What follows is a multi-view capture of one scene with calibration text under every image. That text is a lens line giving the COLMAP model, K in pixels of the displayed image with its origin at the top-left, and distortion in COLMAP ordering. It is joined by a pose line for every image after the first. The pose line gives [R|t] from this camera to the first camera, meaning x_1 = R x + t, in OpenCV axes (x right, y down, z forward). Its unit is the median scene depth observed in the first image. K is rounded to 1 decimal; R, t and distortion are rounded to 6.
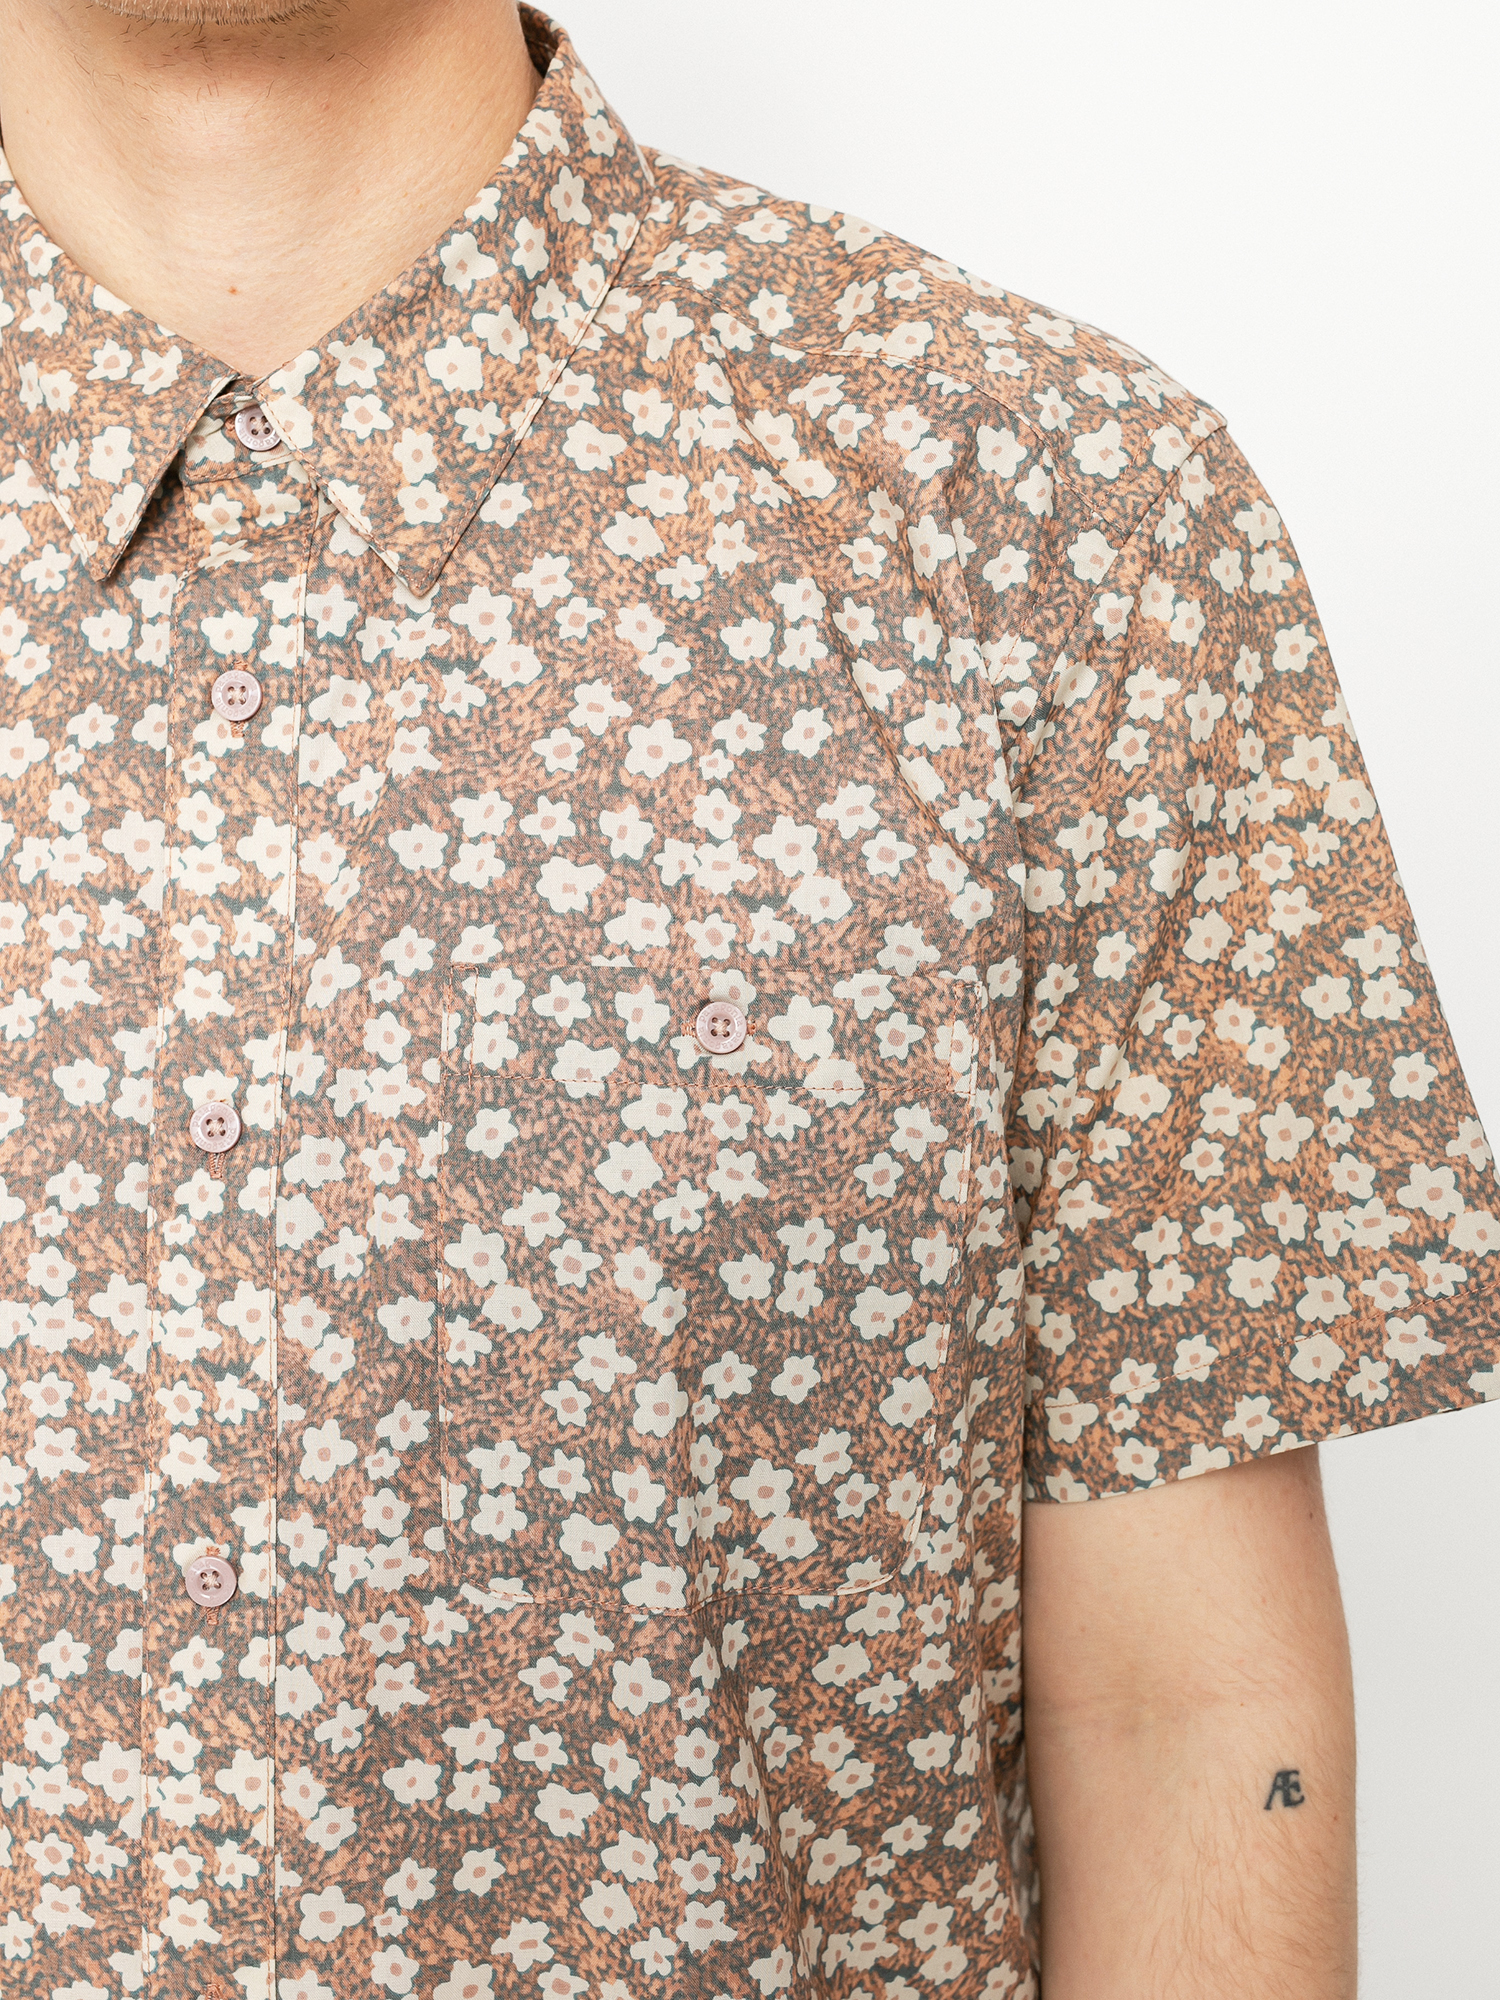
lens RADIAL K [[3046.8, 0, 659.5], [0, 3046.8, 1001.5], [0, 0, 1]] dist [0.006793, -1.095076]
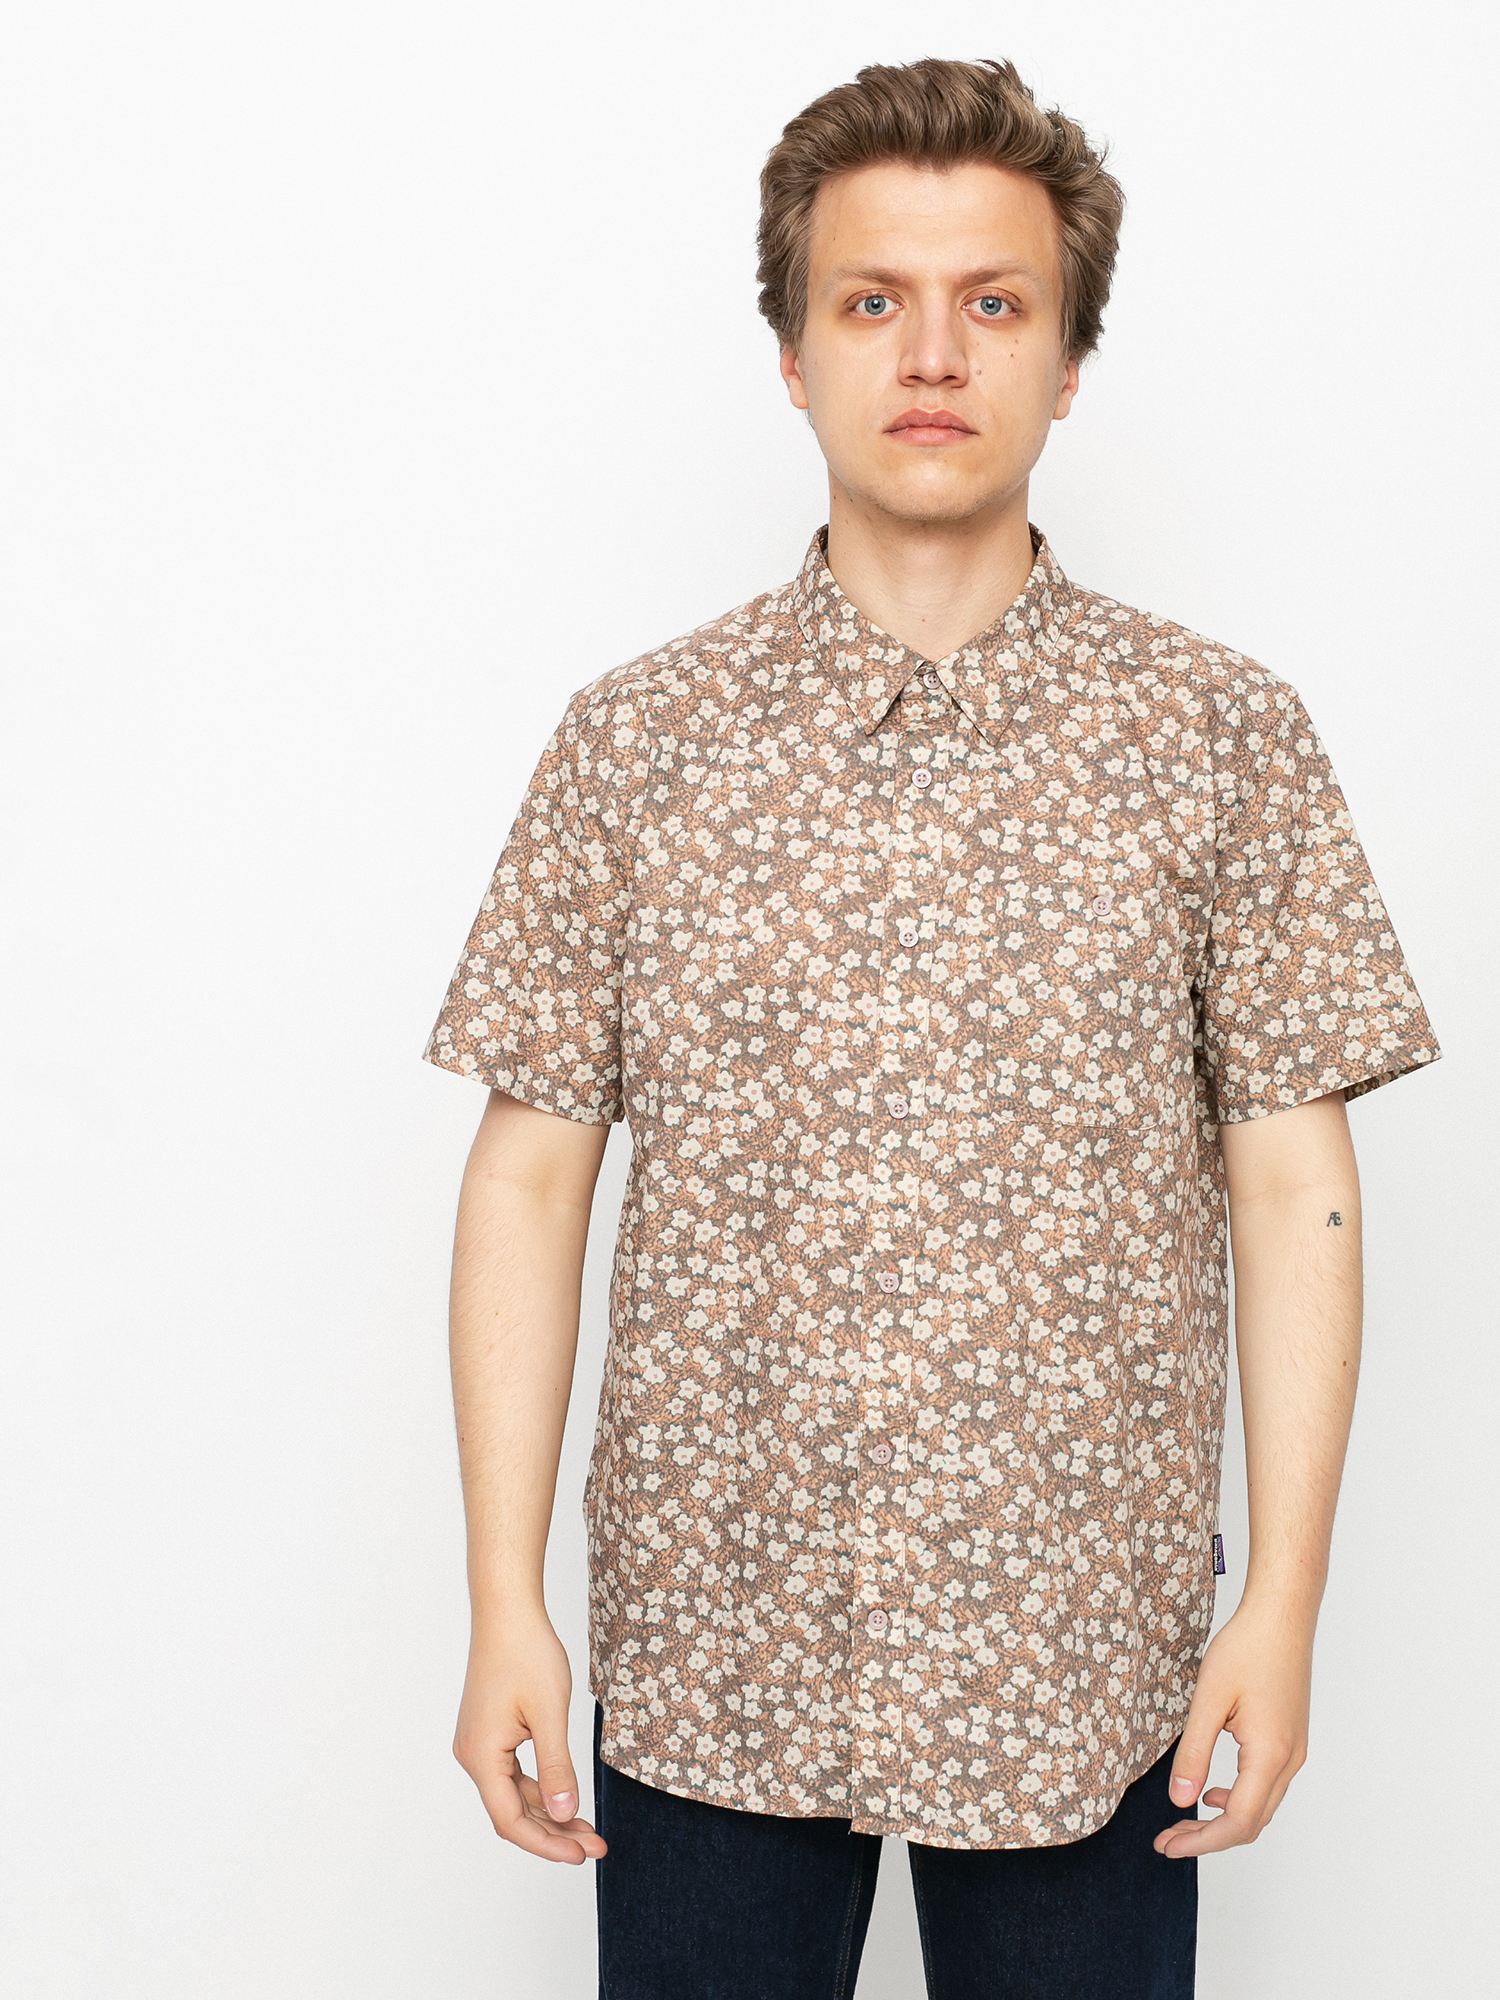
lens RADIAL K [[2723.0, 0, 750.0], [0, 2723.0, 1000.0], [0, 0, 1]] dist [-0.200117, -0.029724]
pose [[0.998209, 0.046696, -0.037404, -0.190770], [-0.050238, 0.993702, -0.100158, 0.336361], [0.032492, 0.101858, 0.994268, -1.340465]]
